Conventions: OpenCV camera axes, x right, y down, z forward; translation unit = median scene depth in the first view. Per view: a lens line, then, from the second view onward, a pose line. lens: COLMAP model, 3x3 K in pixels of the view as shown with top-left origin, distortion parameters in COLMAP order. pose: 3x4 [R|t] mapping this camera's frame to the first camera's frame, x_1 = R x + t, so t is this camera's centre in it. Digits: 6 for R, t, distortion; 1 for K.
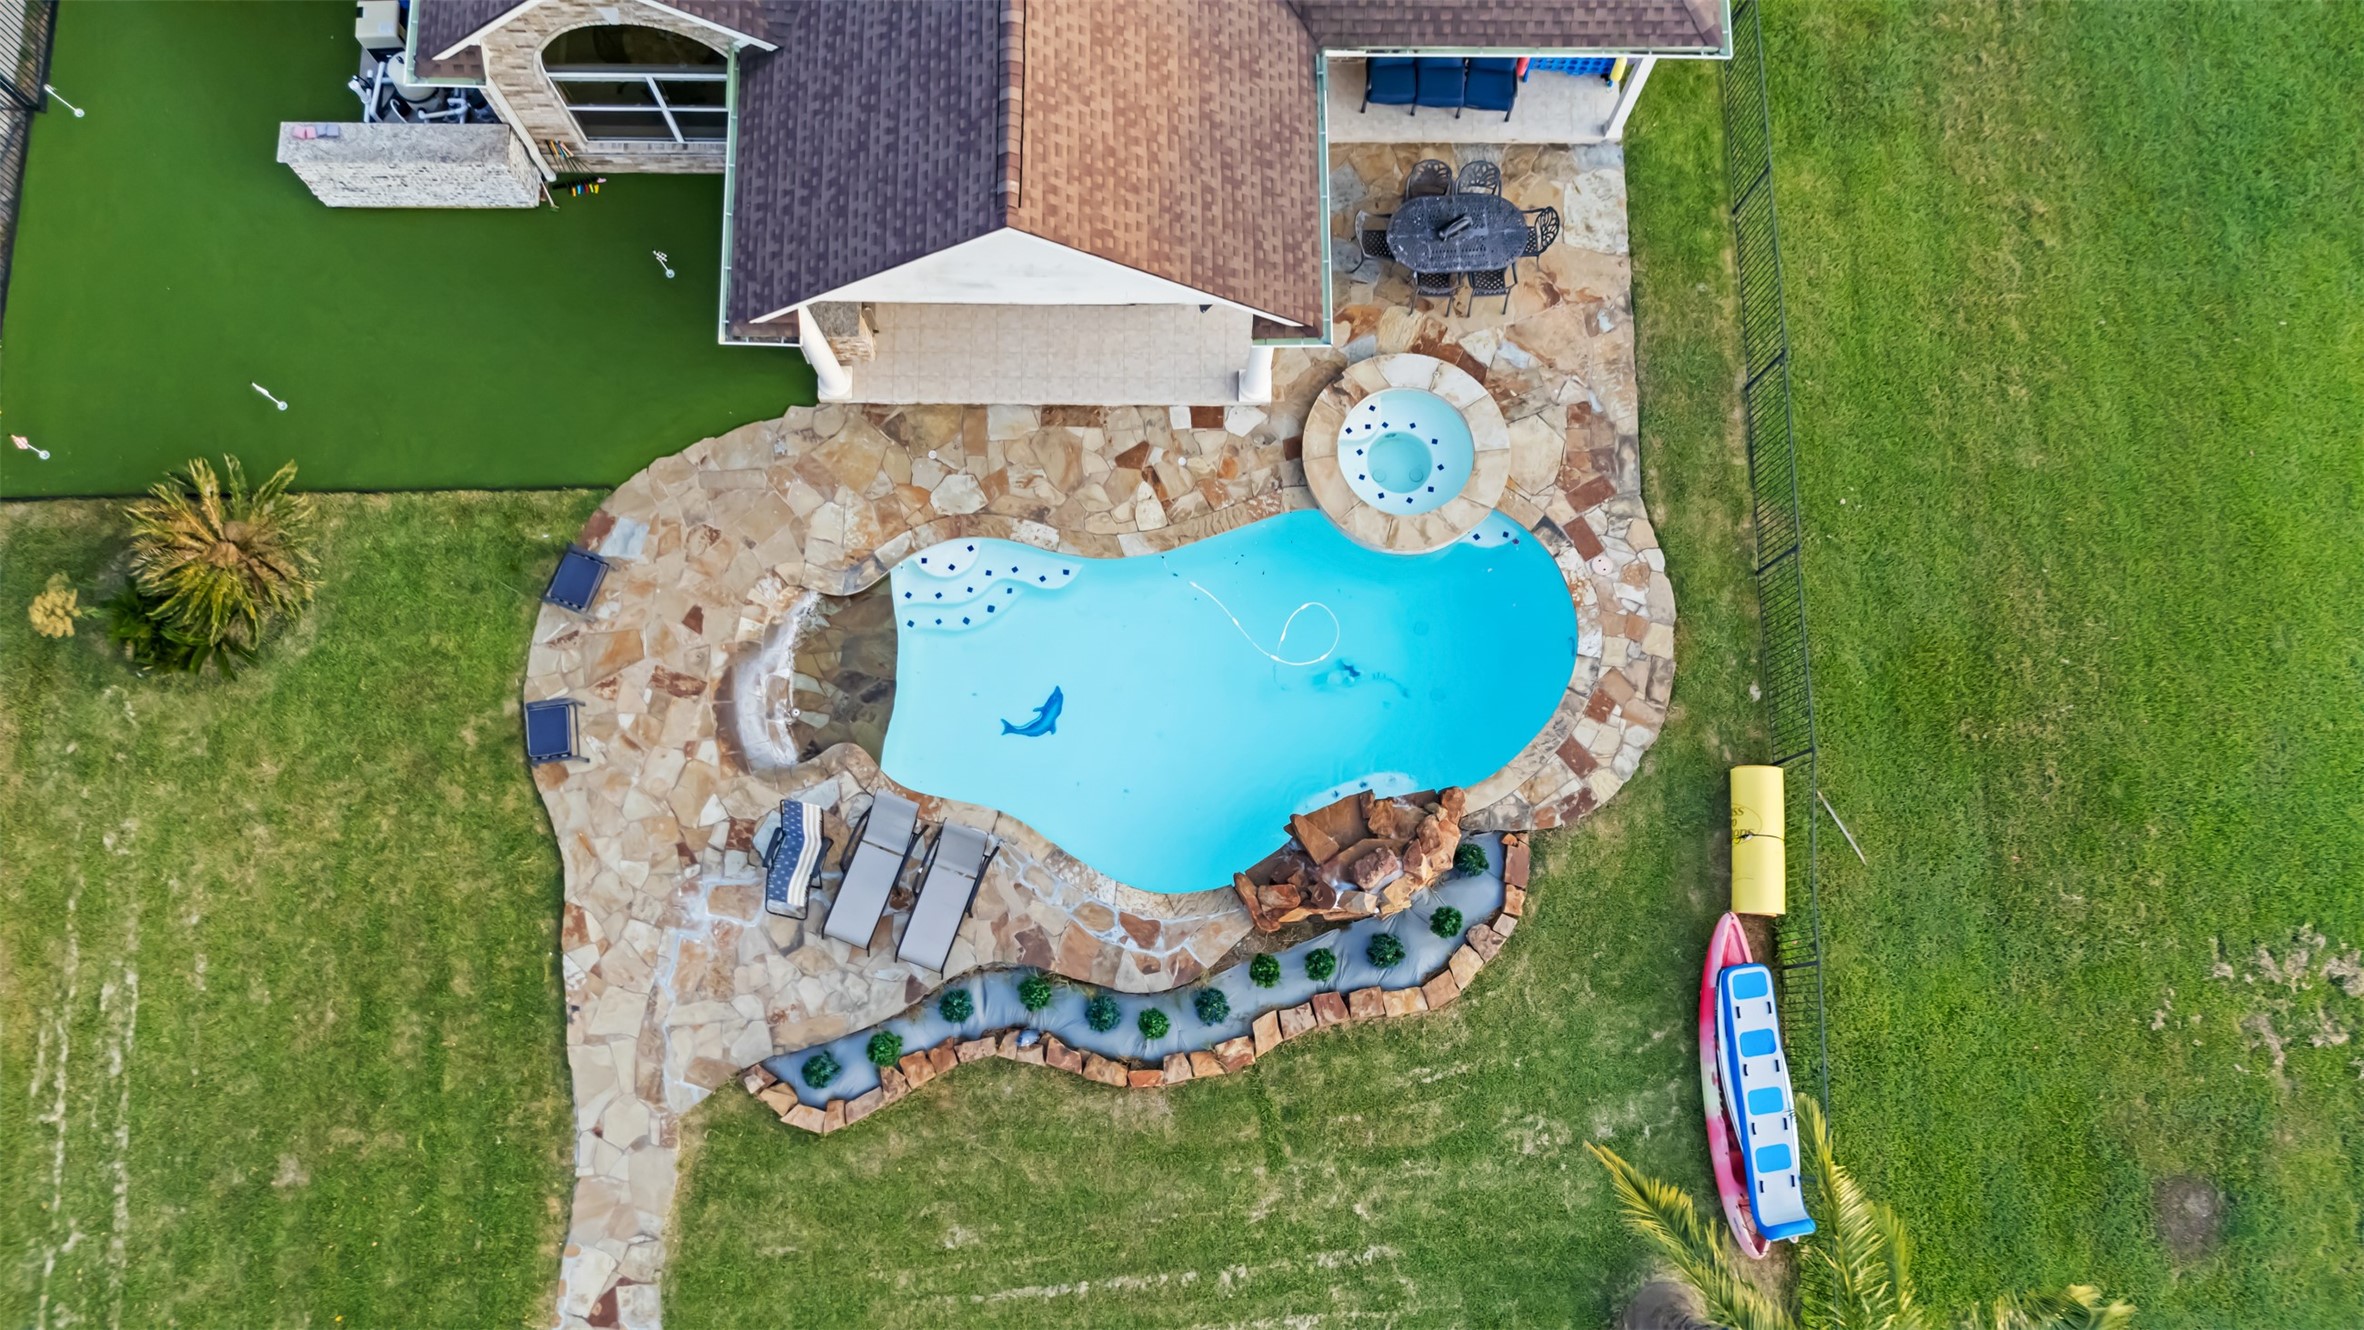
lens RADIAL K [[1775.2, 0, 1182.0], [0, 1775.2, 665.0], [0, 0, 1]] dist [0.097973, -0.123336]
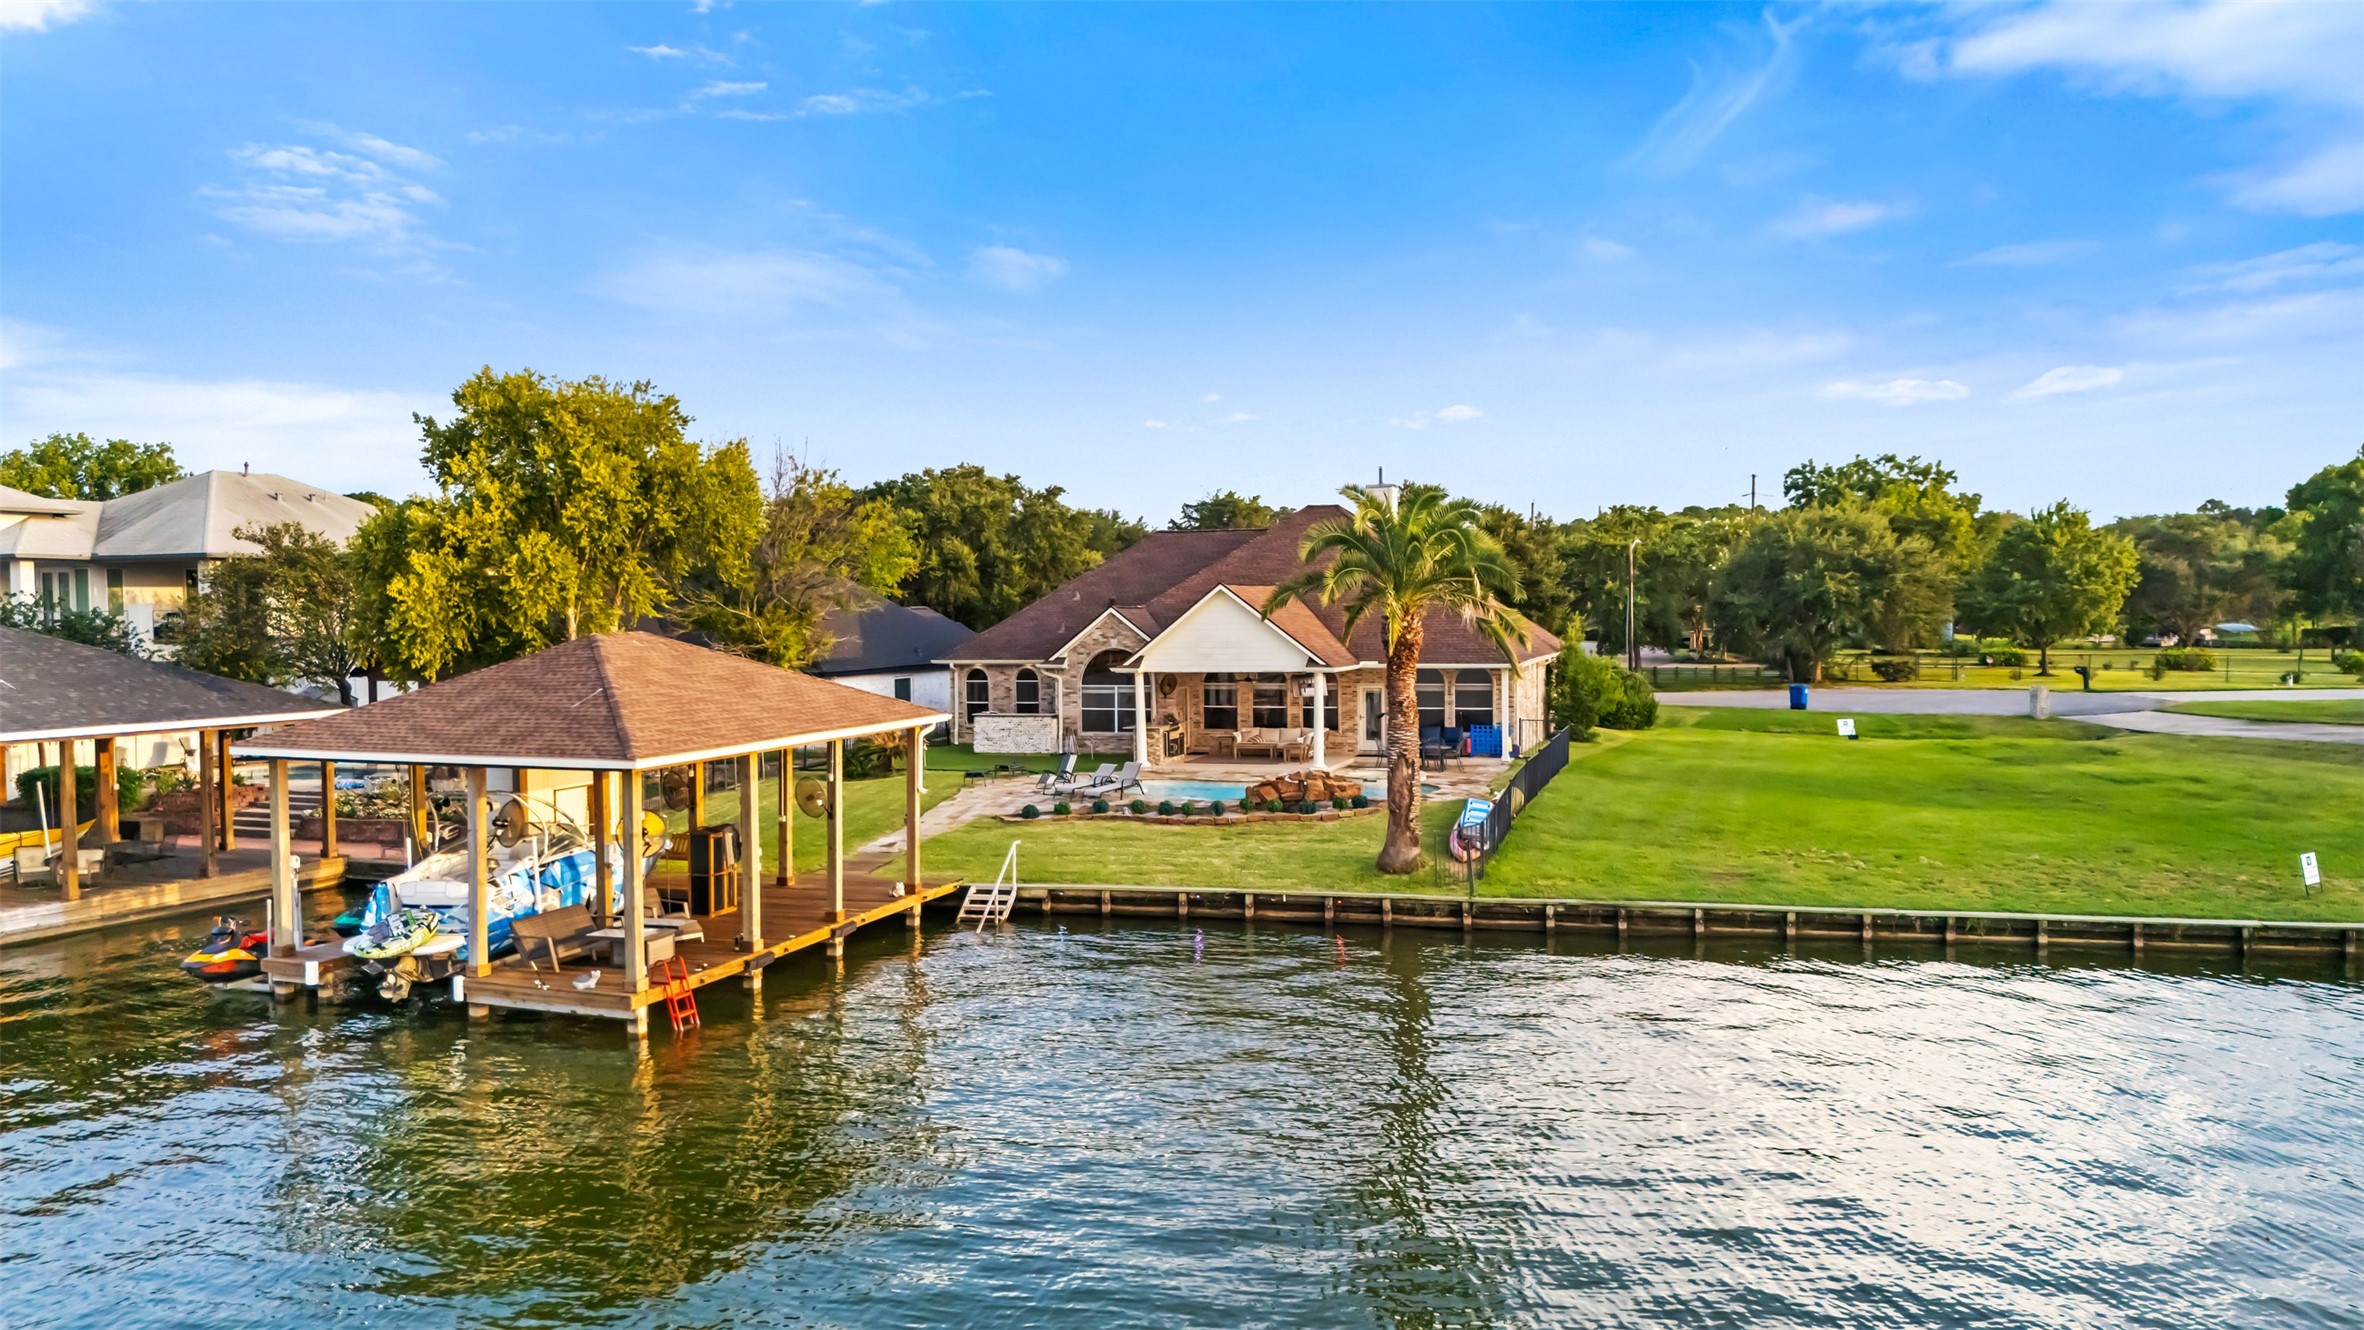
lens RADIAL K [[1775.2, 0, 1182.0], [0, 1775.2, 665.0], [0, 0, 1]] dist [0.097973, -0.123336]
pose [[0.947775, -0.008268, -0.318833, 0.621473], [-0.307346, 0.243405, -0.919941, 2.015972], [0.085212, 0.969890, 0.228152, 0.371302]]
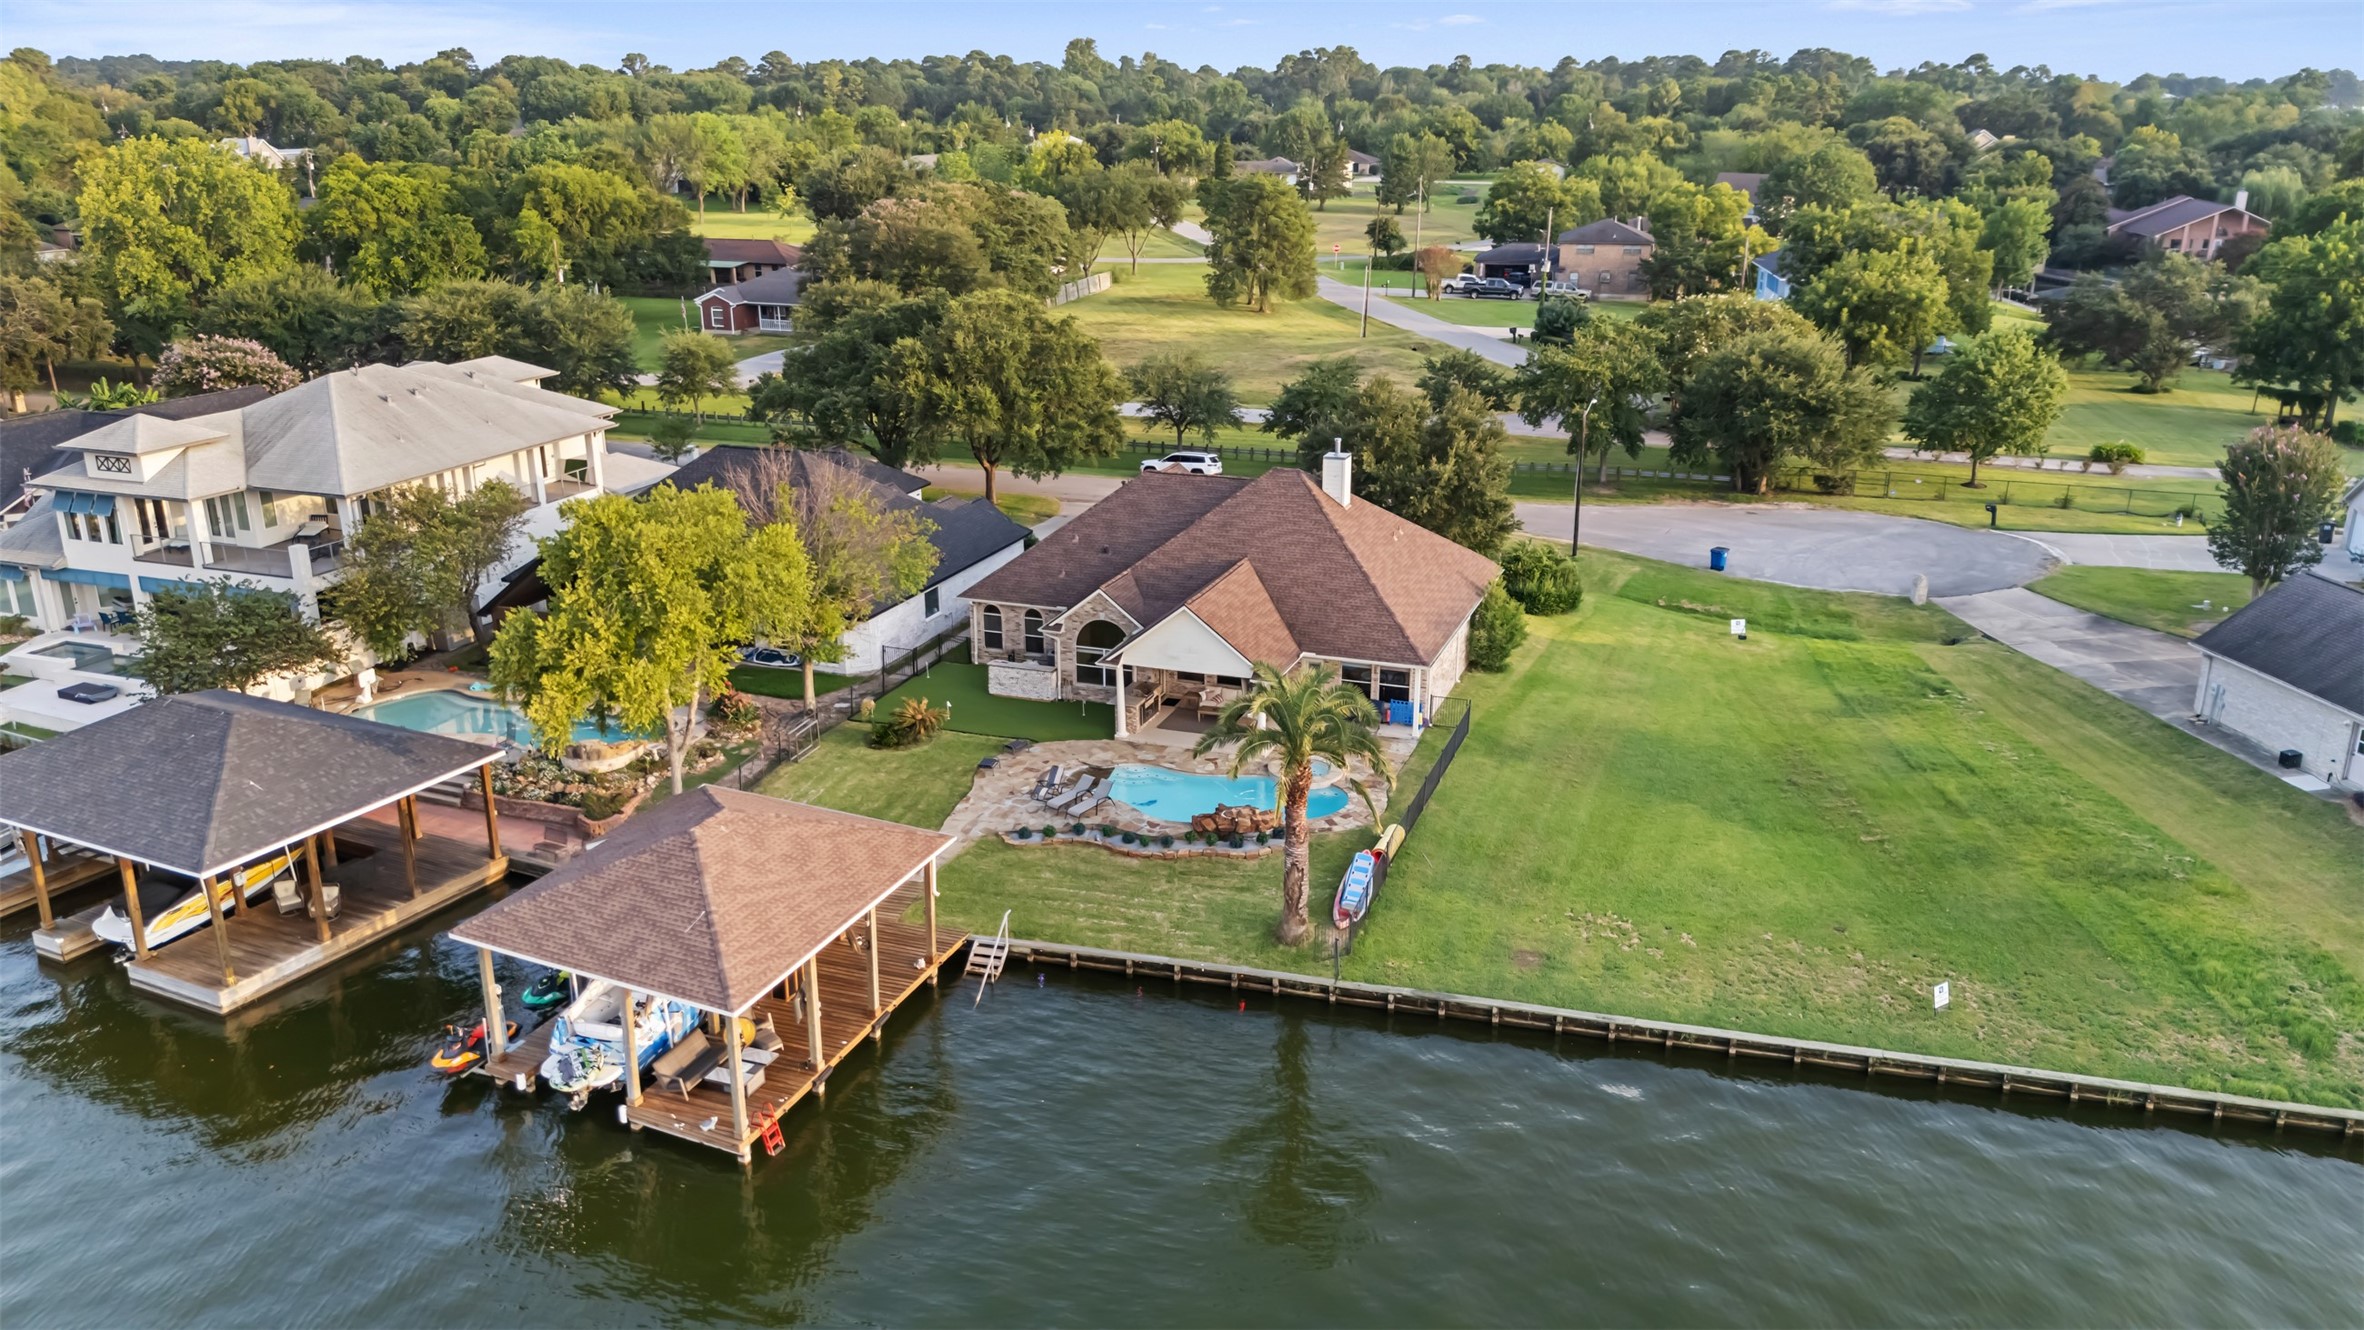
lens RADIAL K [[1775.2, 0, 1182.0], [0, 1775.2, 665.0], [0, 0, 1]] dist [0.097973, -0.123336]
pose [[0.936696, 0.097214, -0.336377, 0.890974], [-0.339740, 0.484774, -0.805959, 2.165652], [0.084717, 0.869220, 0.487114, -0.505925]]
